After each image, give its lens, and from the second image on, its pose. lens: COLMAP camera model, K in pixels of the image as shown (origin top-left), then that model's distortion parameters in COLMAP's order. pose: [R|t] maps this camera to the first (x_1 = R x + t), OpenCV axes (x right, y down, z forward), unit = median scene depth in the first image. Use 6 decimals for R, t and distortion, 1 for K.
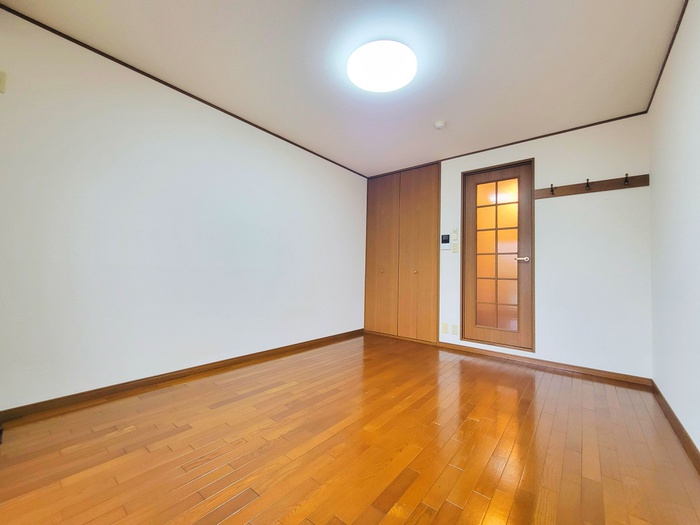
lens RADIAL K [[283.6, 0, 348.9], [0, 283.6, 264.1], [0, 0, 1]] dist [0.001192, 0.000049]
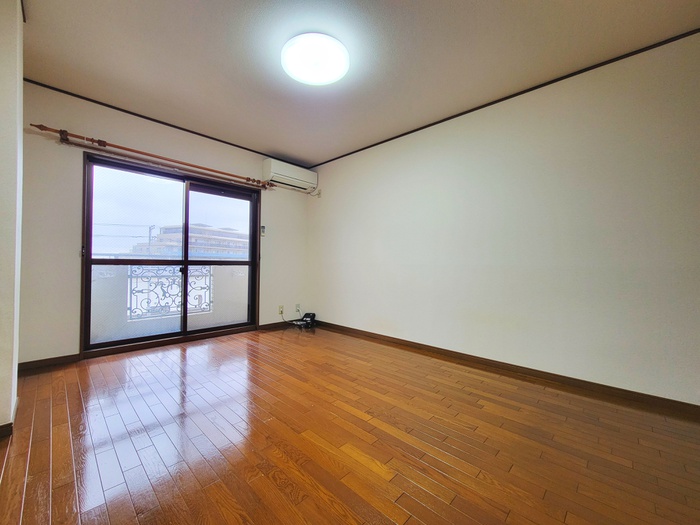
lens RADIAL K [[283.6, 0, 353.2], [0, 283.6, 261.9], [0, 0, 1]] dist [0.001192, 0.000049]
pose [[-0.070877, -0.039352, -0.996709, 0.985637], [0.019281, 0.998981, -0.040813, 0.052958], [0.997299, -0.022110, -0.070046, 1.051500]]
